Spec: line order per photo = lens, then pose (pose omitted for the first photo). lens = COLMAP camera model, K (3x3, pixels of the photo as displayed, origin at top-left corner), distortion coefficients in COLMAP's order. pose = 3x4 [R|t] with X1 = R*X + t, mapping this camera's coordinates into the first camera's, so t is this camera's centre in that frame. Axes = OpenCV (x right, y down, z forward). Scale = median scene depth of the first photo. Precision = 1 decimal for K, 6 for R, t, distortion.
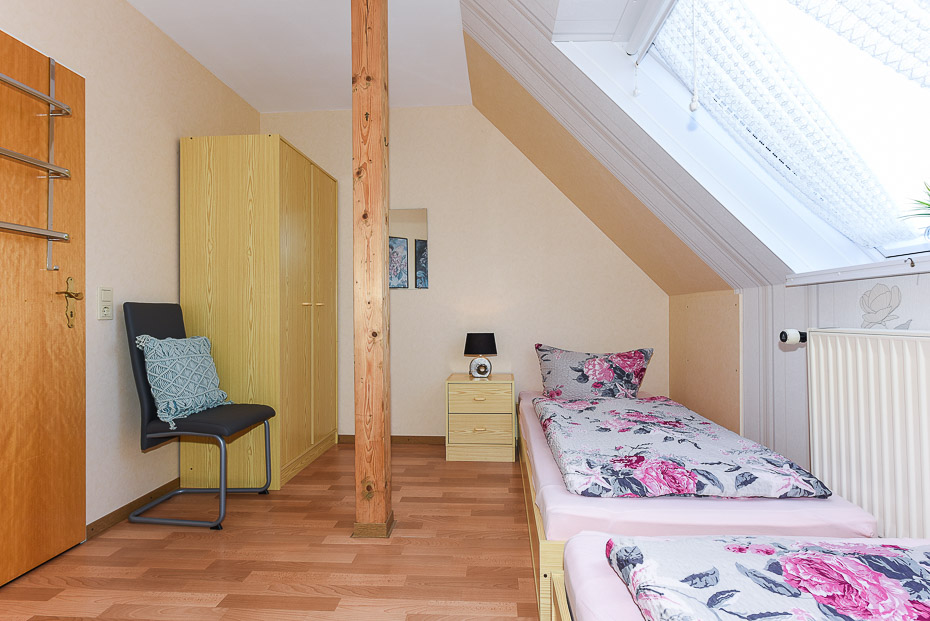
lens RADIAL K [[470.8, 0, 468.2], [0, 470.8, 301.2], [0, 0, 1]] dist [-0.000191, -0.002220]
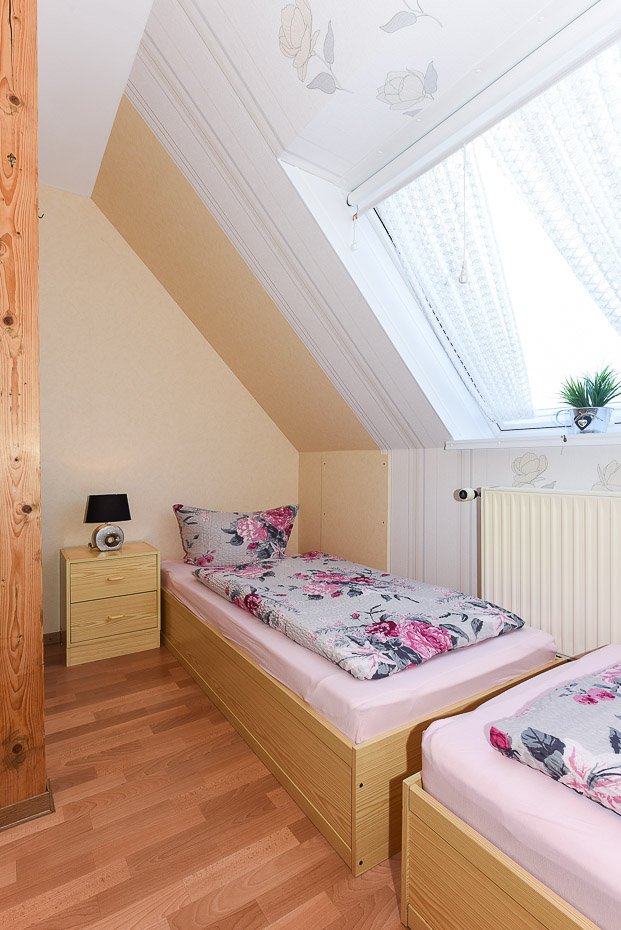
lens RADIAL K [[470.8, 0, 334.2], [0, 470.8, 465.0], [0, 0, 1]] dist [-0.000191, -0.002220]
pose [[0.787087, 0.006317, 0.616810, -0.271428], [-0.025179, 0.999443, 0.021894, -0.014375], [-0.616328, -0.032763, 0.786808, 0.244944]]
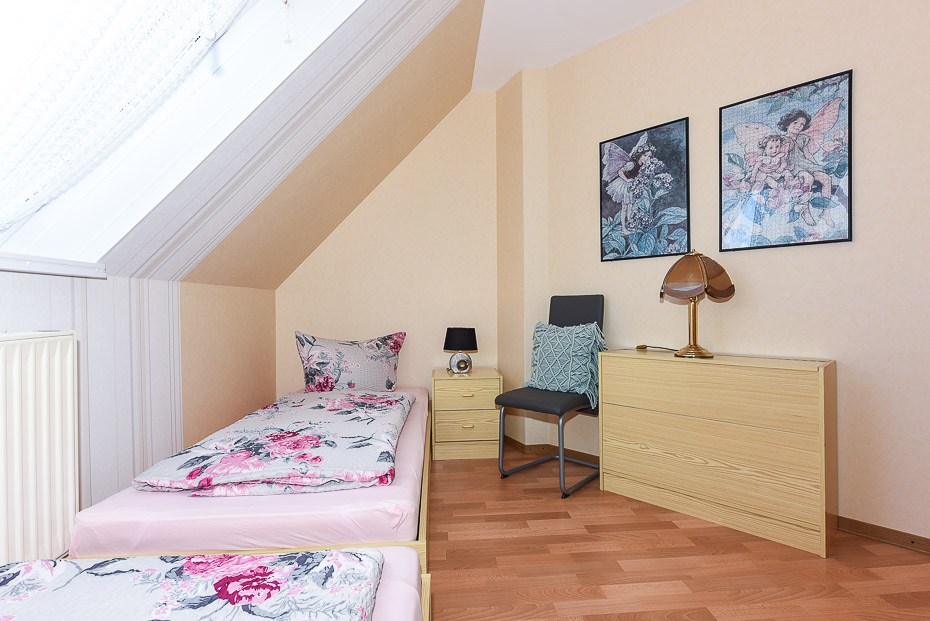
lens RADIAL K [[470.8, 0, 468.2], [0, 470.8, 301.2], [0, 0, 1]] dist [-0.000191, -0.002220]
pose [[-0.992512, 0.001667, -0.122138, 0.115633], [0.004657, 0.999696, -0.024192, 0.009375], [0.122060, -0.024580, -0.992218, 1.277883]]
